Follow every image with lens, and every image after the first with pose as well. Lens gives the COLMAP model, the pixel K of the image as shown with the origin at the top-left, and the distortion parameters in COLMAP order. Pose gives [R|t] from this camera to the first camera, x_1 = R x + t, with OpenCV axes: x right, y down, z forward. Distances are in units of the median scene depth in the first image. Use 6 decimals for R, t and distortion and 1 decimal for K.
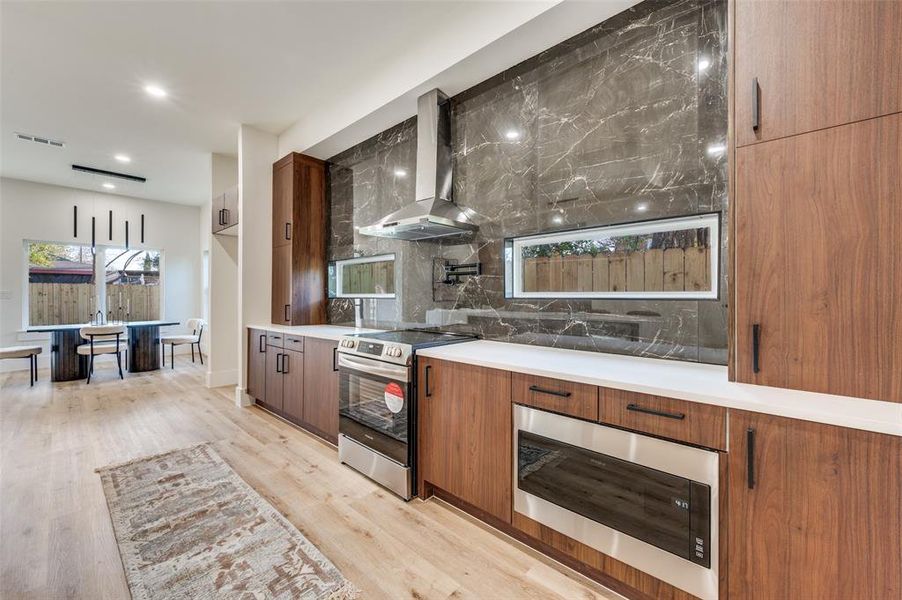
lens RADIAL K [[354.8, 0, 453.1], [0, 354.8, 296.9], [0, 0, 1]] dist [-0.002057, -0.000121]
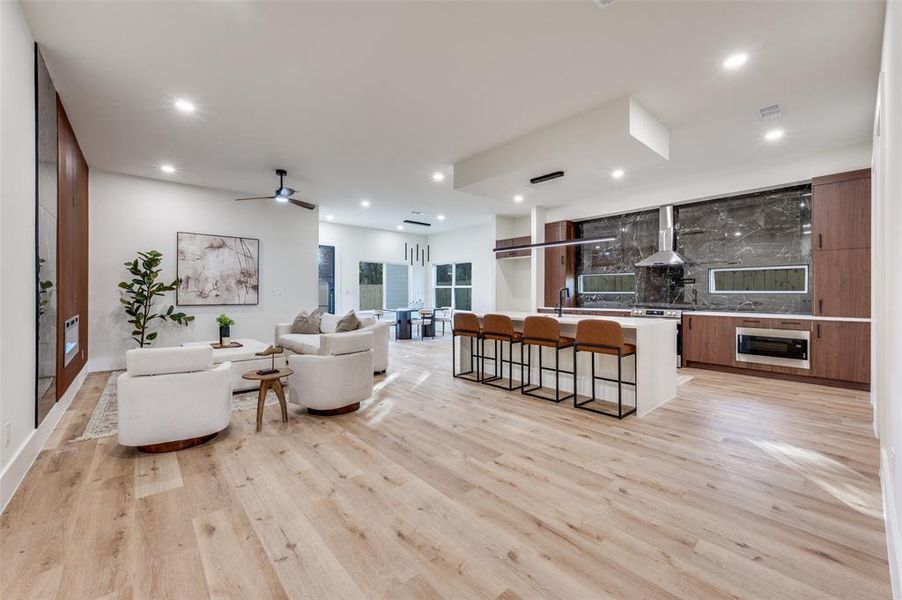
lens RADIAL K [[355.9, 0, 452.5], [0, 355.9, 292.9], [0, 0, 1]] dist [0.000182, 0.000021]
pose [[0.992957, 0.000472, -0.118478, -1.422451], [-0.000967, 0.999991, -0.004124, 0.012642], [0.118475, 0.004210, 0.992948, -1.776836]]
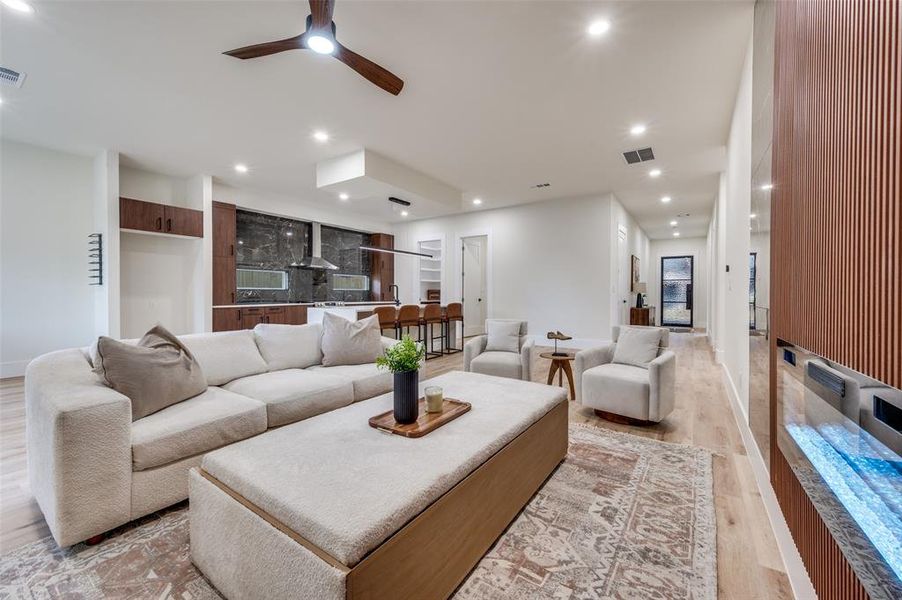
lens RADIAL K [[354.8, 0, 453.1], [0, 354.8, 296.9], [0, 0, 1]] dist [-0.002057, -0.000121]
pose [[-0.136509, -0.012105, 0.990565, -3.899233], [0.001788, 0.999921, 0.012466, 0.033881], [-0.990637, 0.003473, -0.136477, 0.305606]]
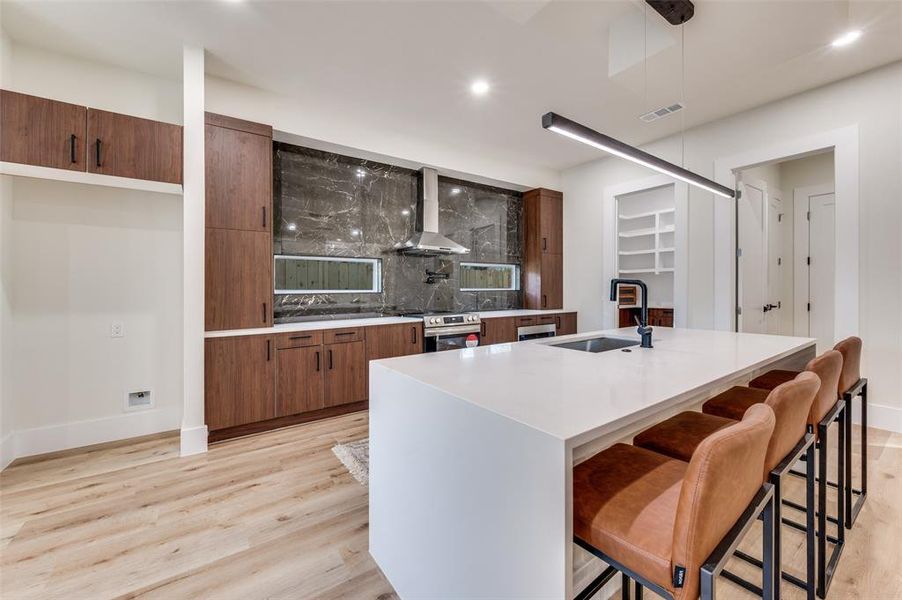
lens RADIAL K [[373.0, 0, 457.1], [0, 373.0, 289.2], [0, 0, 1]] dist [-0.000932, -0.000045]
pose [[0.208769, -0.004790, 0.977953, -2.113749], [0.011403, 0.999932, 0.002463, -0.013318], [-0.977898, 0.010637, 0.208810, 0.616964]]
